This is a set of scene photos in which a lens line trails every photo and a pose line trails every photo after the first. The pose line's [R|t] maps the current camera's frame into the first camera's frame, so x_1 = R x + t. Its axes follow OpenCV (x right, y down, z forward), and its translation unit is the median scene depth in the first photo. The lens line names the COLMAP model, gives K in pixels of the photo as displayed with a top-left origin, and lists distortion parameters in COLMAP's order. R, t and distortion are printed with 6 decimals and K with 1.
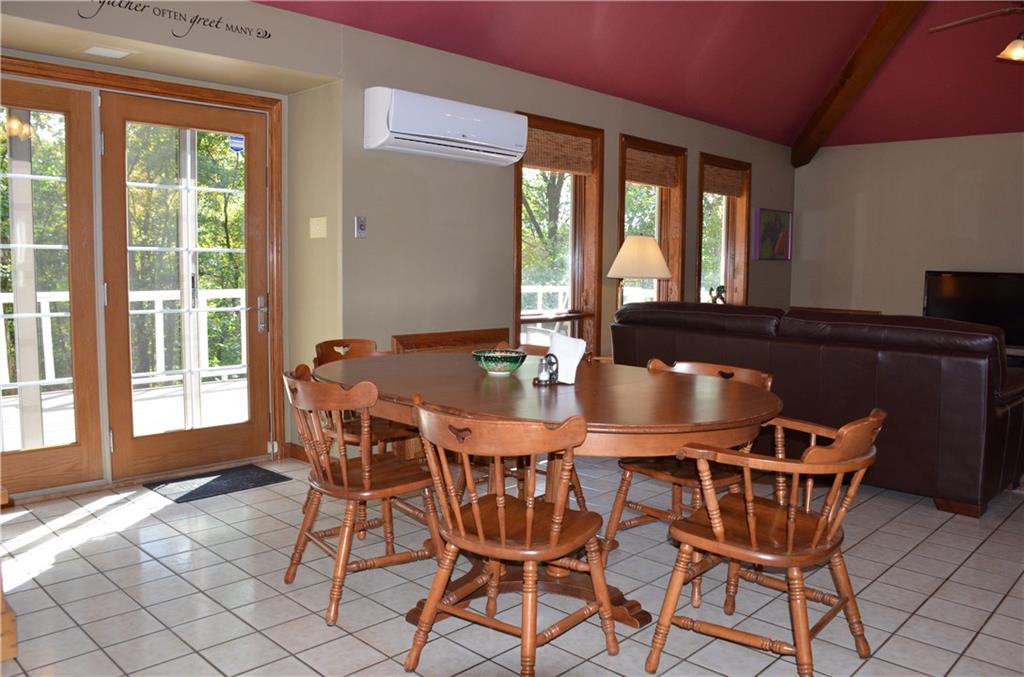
lens RADIAL K [[774.0, 0, 512.0], [0, 774.0, 338.5], [0, 0, 1]] dist [-0.160197, 0.101304]
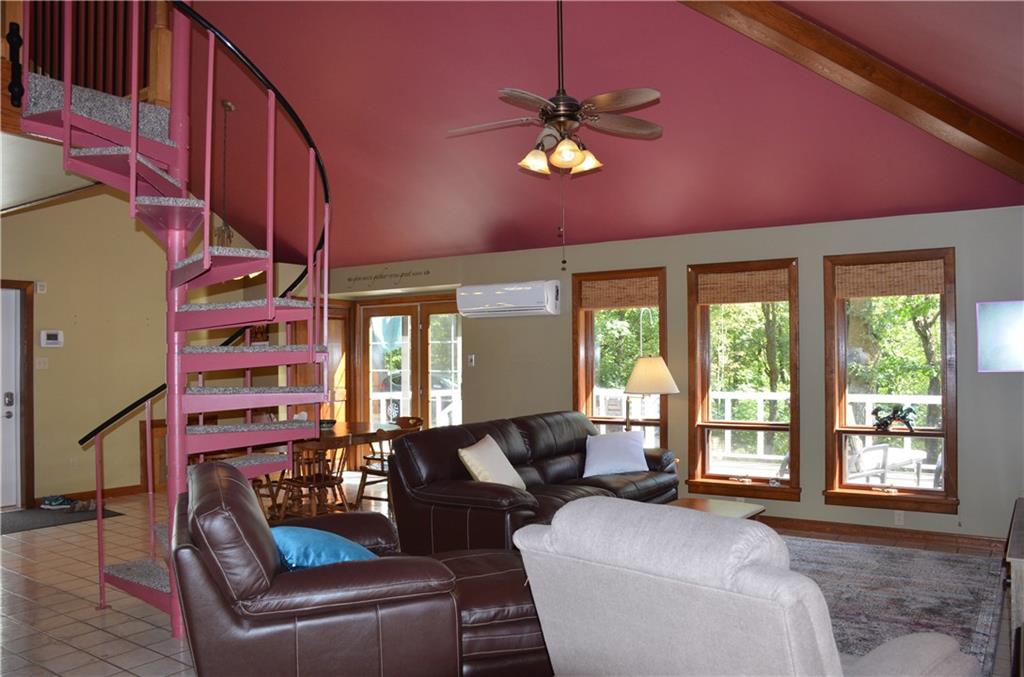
lens RADIAL K [[774.0, 0, 512.0], [0, 774.0, 338.5], [0, 0, 1]] dist [-0.160197, 0.101304]
pose [[0.203336, -0.040295, -0.978279, 1.264058], [-0.079155, 0.995206, -0.057445, -0.077444], [0.975904, 0.089117, 0.199172, 0.555215]]
